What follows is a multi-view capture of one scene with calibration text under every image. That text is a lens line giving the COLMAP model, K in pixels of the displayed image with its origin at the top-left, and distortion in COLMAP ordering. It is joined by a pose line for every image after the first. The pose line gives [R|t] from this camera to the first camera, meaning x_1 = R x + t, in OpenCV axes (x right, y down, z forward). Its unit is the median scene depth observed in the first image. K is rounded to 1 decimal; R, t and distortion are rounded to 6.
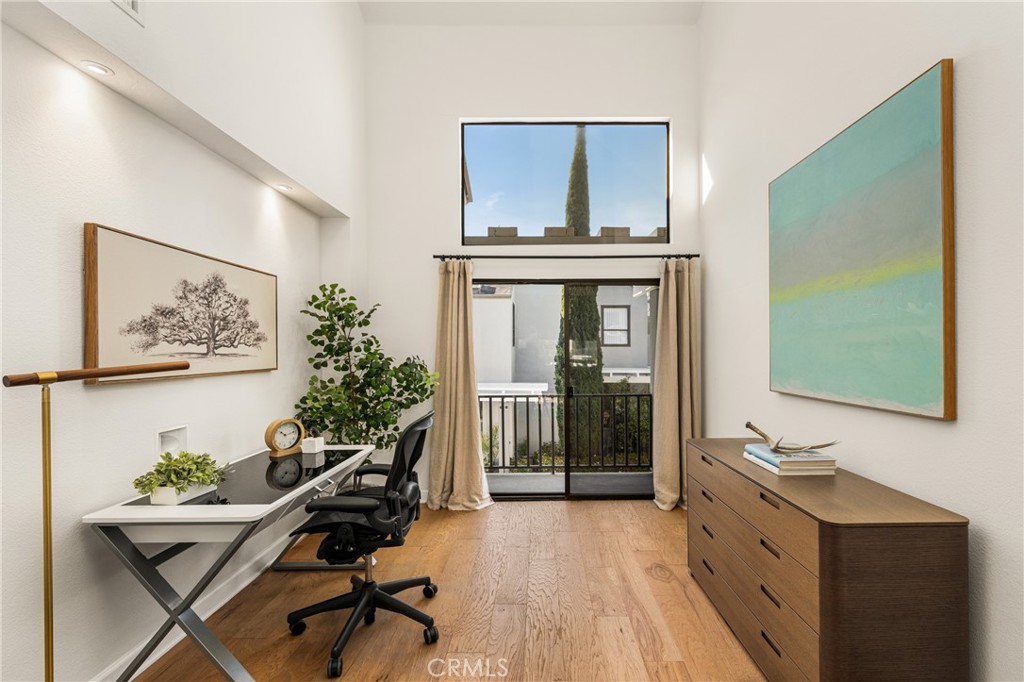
lens RADIAL K [[435.0, 0, 564.2], [0, 435.0, 341.7], [0, 0, 1]] dist [0.003086, -0.000246]
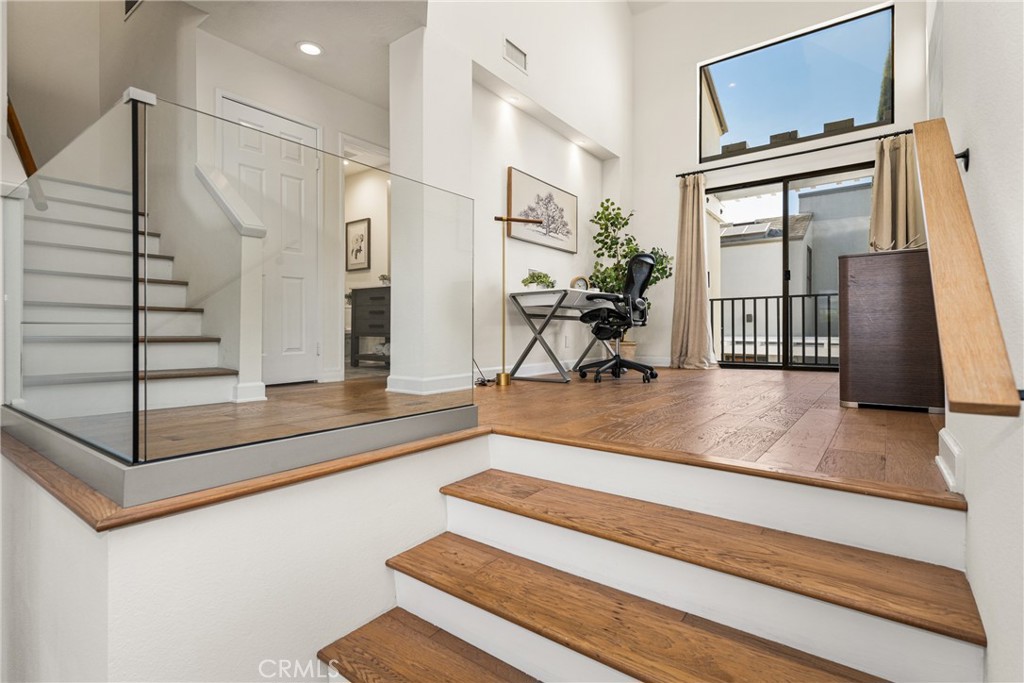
lens RADIAL K [[495.4, 0, 543.5], [0, 495.4, 338.7], [0, 0, 1]] dist [0.005715, 0.000100]
pose [[0.787123, 0.032619, -0.615933, 0.511120], [-0.009453, 0.999121, 0.040832, 0.376935], [0.616723, -0.026318, 0.786740, -0.706797]]
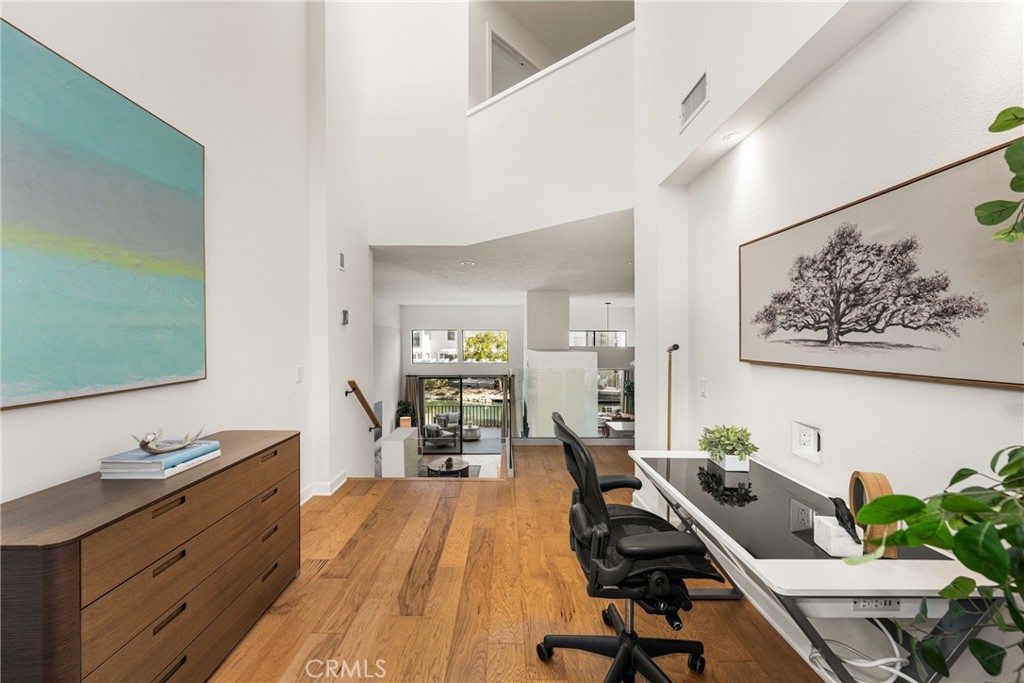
lens RADIAL K [[414.5, 0, 511.2], [0, 414.5, 343.0], [0, 0, 1]] dist [-0.014612, -0.000837]
pose [[-0.999181, 0.003464, 0.040316, -0.277455], [0.003242, 0.999979, -0.005577, 0.030445], [-0.040335, -0.005442, -0.999171, 1.615439]]
